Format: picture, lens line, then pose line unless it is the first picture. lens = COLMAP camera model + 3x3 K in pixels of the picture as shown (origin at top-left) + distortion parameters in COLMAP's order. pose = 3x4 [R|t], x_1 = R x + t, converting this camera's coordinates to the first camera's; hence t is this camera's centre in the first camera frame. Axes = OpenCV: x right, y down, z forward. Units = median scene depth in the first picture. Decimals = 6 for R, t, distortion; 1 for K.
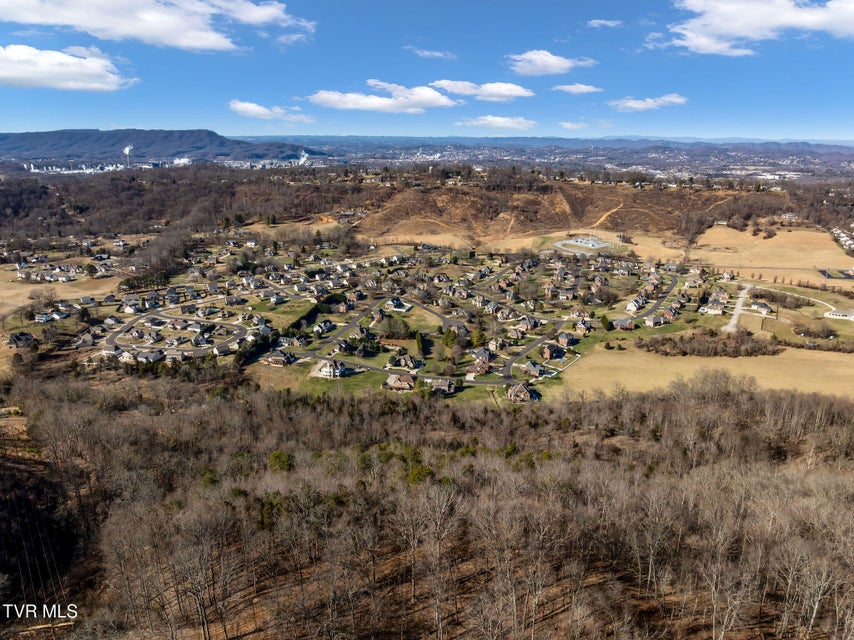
lens RADIAL K [[598.7, 0, 427.0], [0, 598.7, 320.0], [0, 0, 1]] dist [-0.047848, 0.002151]
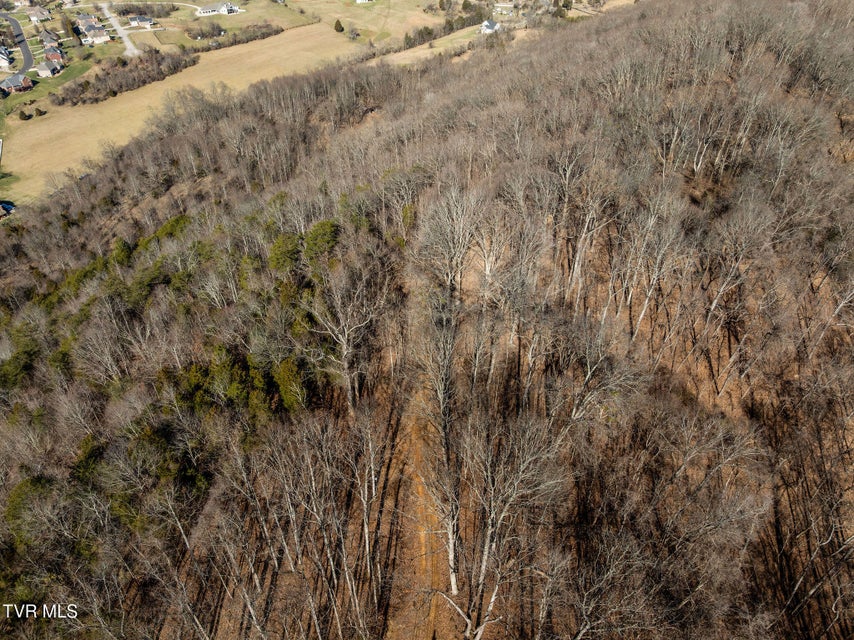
lens RADIAL K [[596.1, 0, 427.0], [0, 596.1, 320.0], [0, 0, 1]] dist [-0.057406, 0.031022]
pose [[0.436641, -0.568740, 0.697051, -0.109742], [0.253343, 0.821192, 0.511332, 0.006588], [-0.863228, -0.046676, 0.502652, 0.135163]]
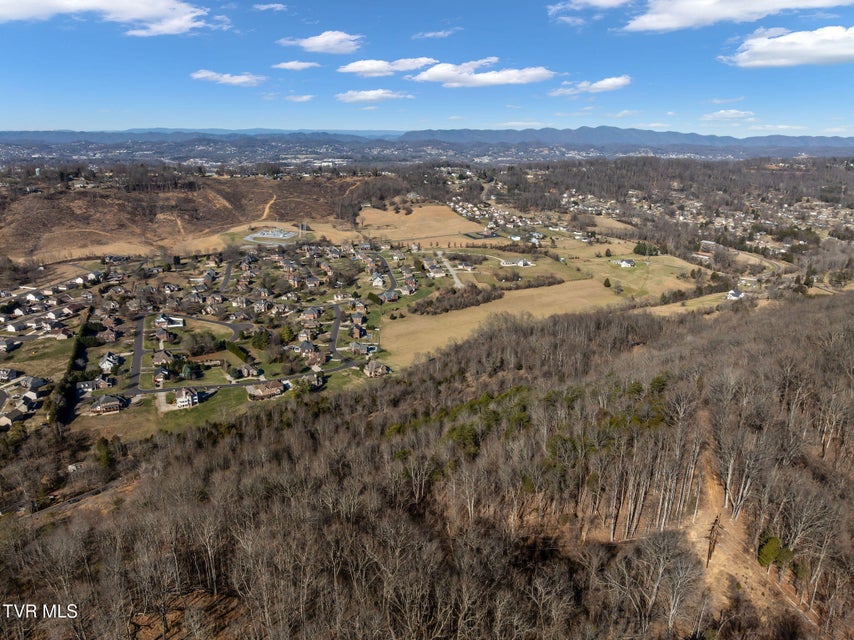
lens RADIAL K [[598.7, 0, 427.0], [0, 598.7, 320.0], [0, 0, 1]] dist [-0.047848, 0.002151]
pose [[0.742567, -0.194636, 0.640867, -0.306084], [0.186607, 0.979079, 0.081133, -0.024609], [-0.643251, 0.059343, 0.763352, 0.064688]]
